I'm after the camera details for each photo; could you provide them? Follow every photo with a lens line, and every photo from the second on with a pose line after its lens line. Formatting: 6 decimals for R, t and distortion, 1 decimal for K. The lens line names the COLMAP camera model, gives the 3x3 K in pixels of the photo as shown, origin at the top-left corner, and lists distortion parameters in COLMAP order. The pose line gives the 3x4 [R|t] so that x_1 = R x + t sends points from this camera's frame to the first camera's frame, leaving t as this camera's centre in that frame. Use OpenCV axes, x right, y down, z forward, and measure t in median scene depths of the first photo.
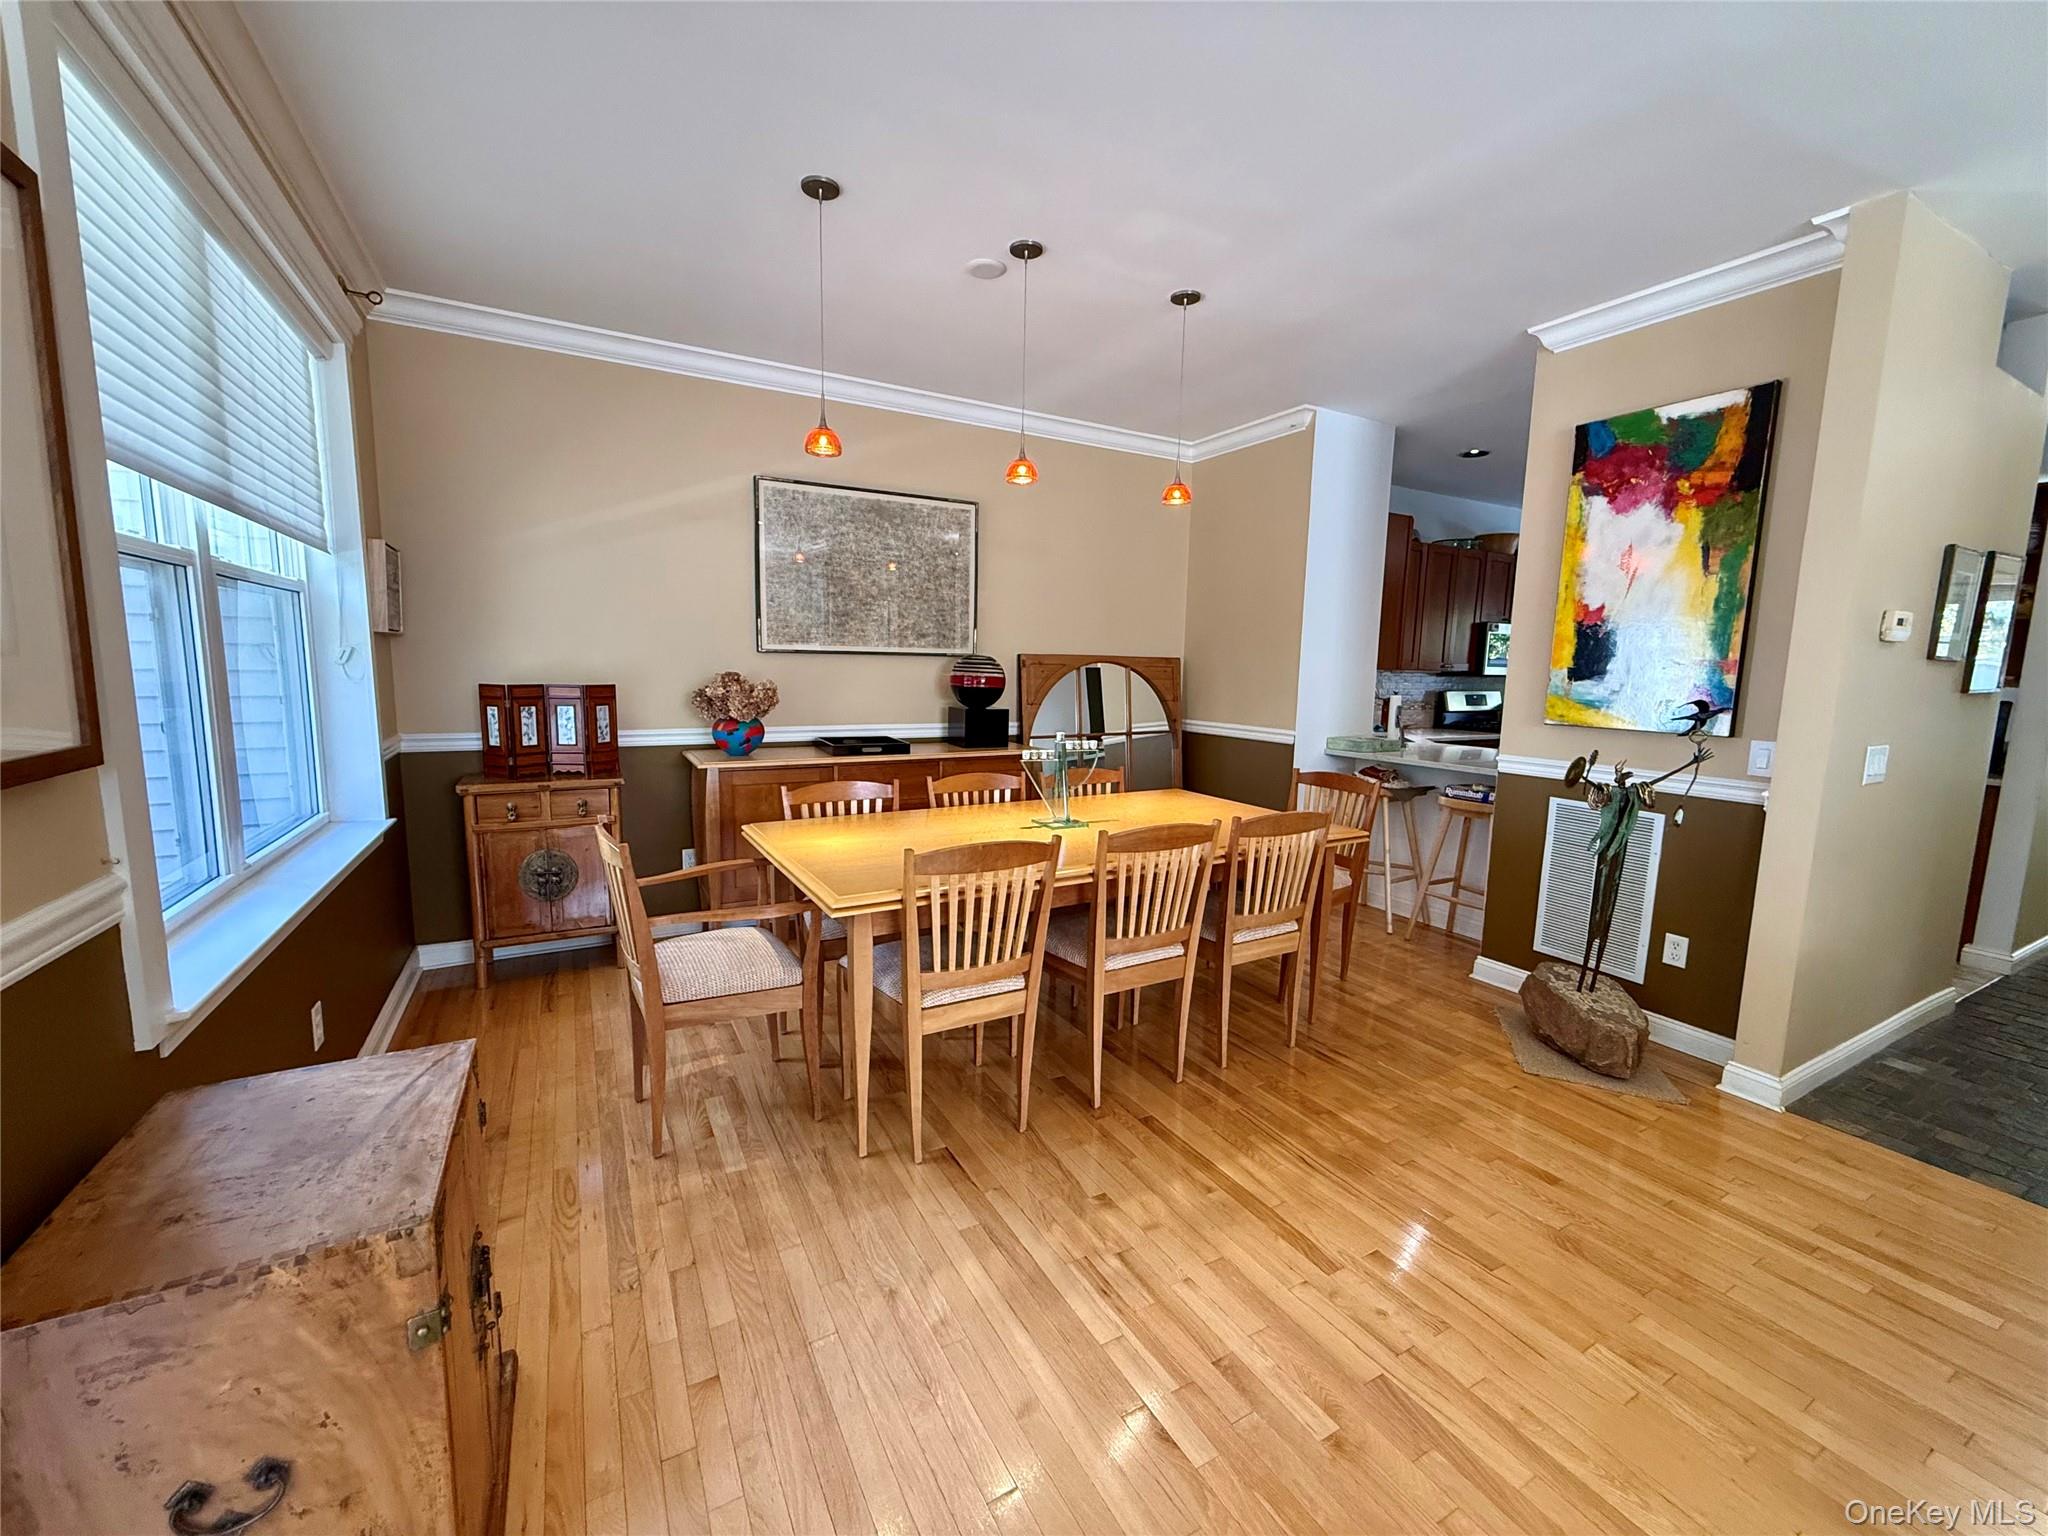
lens RADIAL K [[812.1, 0, 1017.7], [0, 812.1, 770.1], [0, 0, 1]] dist [-0.001266, 0.000381]
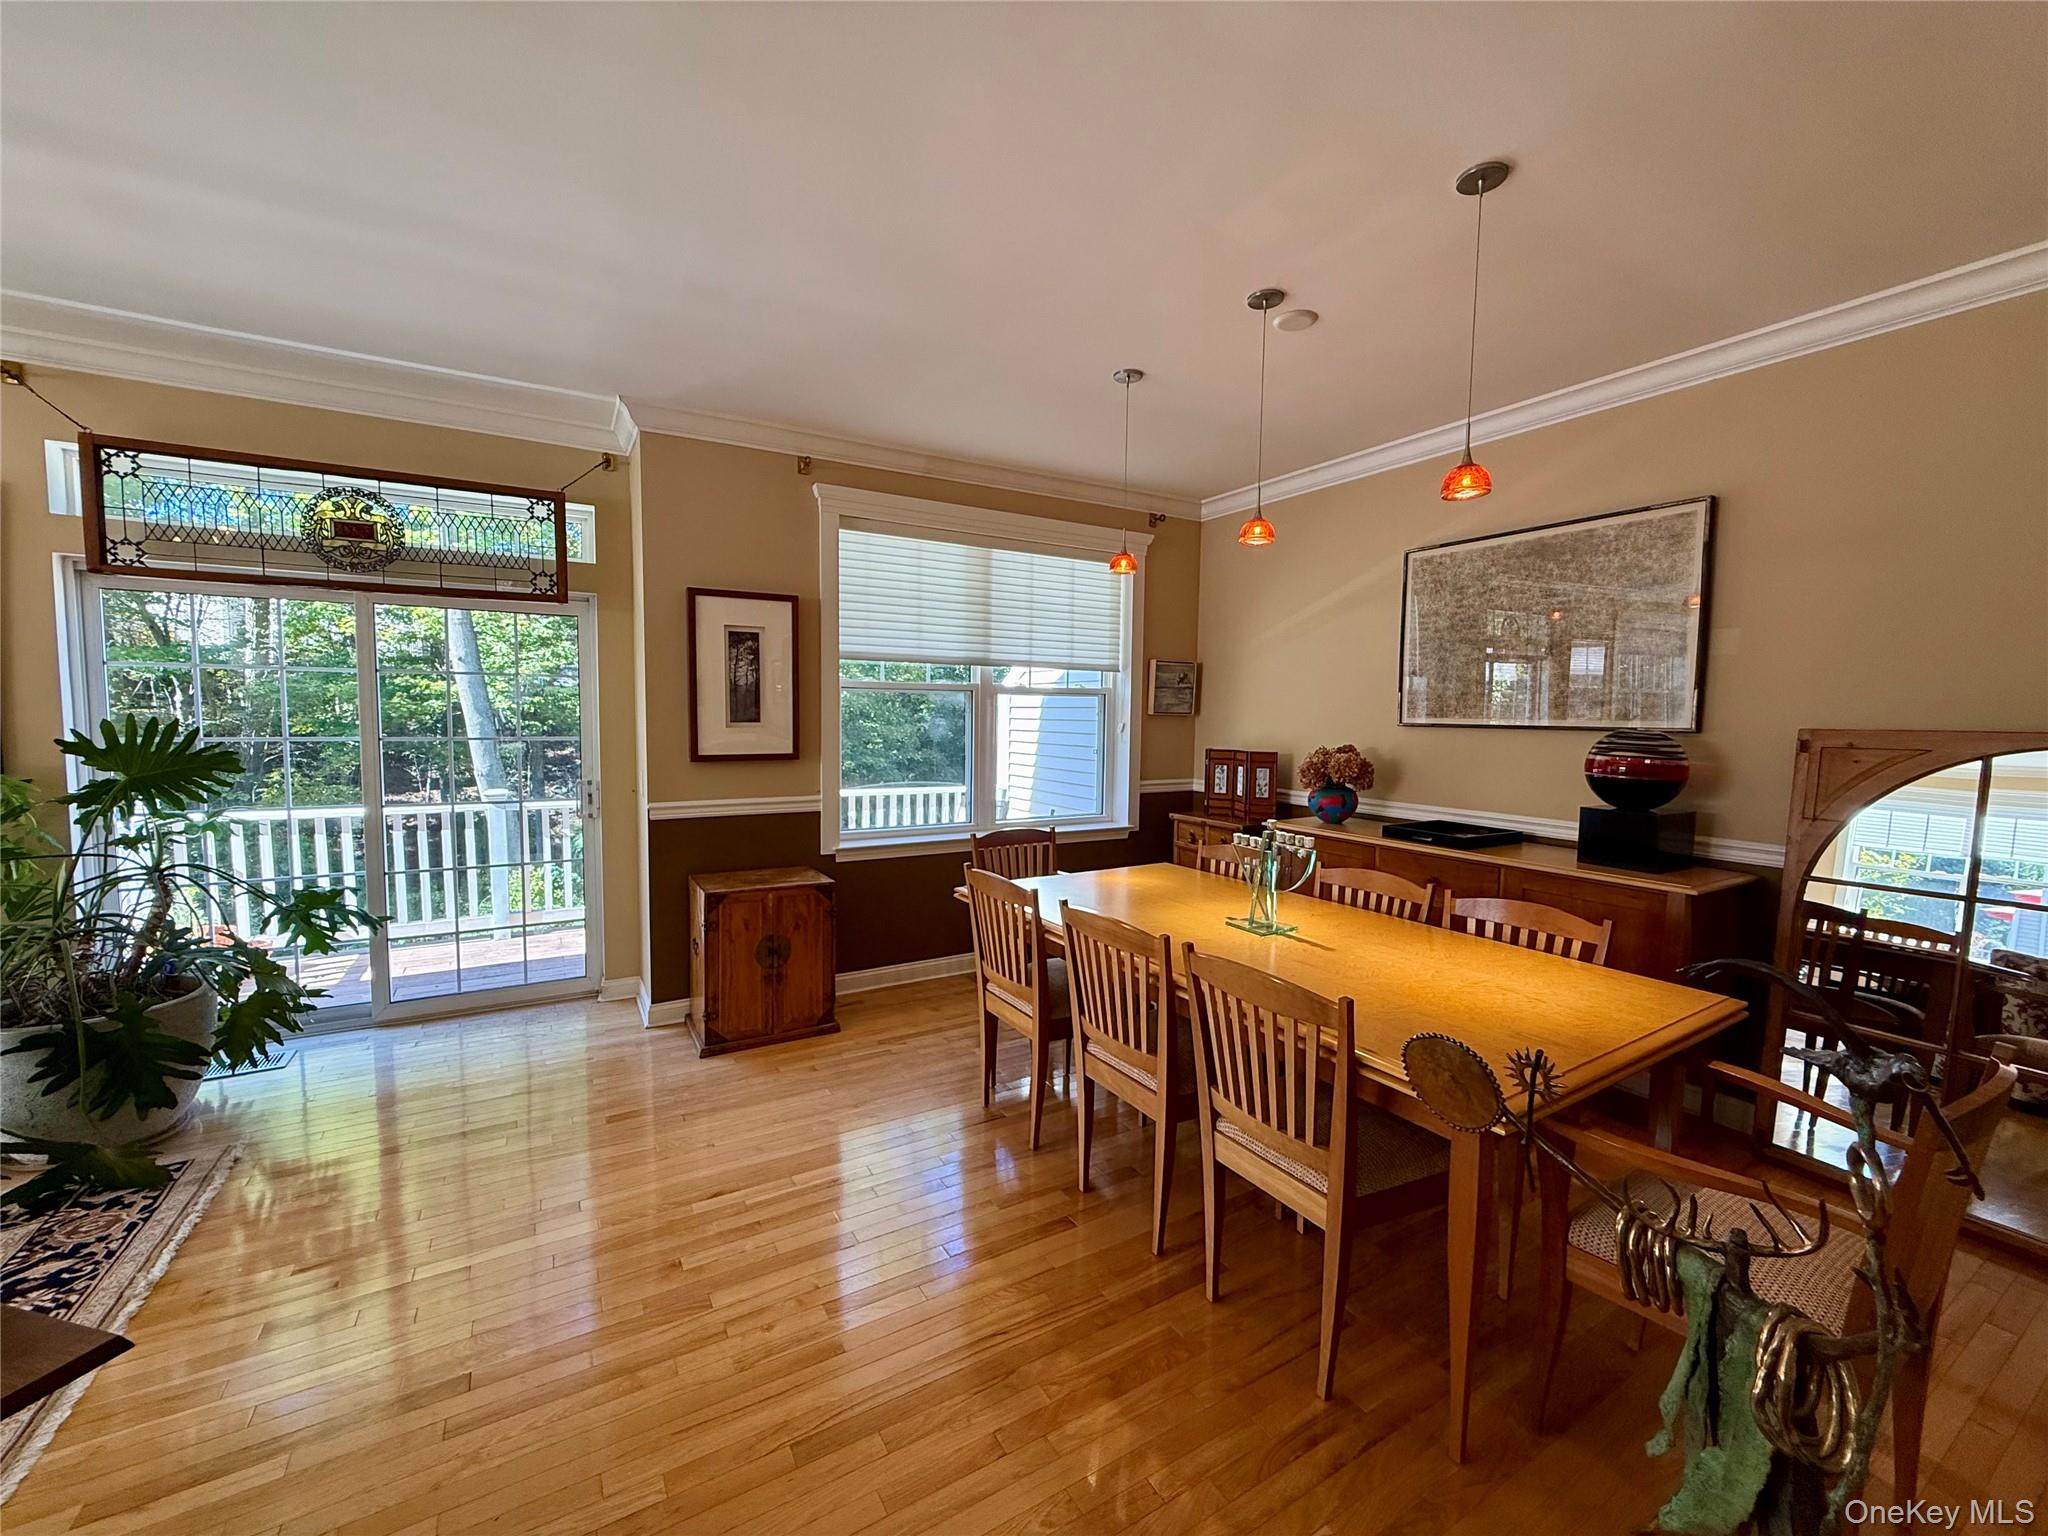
lens RADIAL K [[812.1, 0, 1017.7], [0, 812.1, 770.1], [0, 0, 1]] dist [-0.001266, 0.000381]
pose [[0.026650, 0.053984, -0.998186, 0.696584], [-0.142360, 0.988568, 0.049663, -0.080561], [0.989456, 0.140778, 0.034031, 0.549623]]
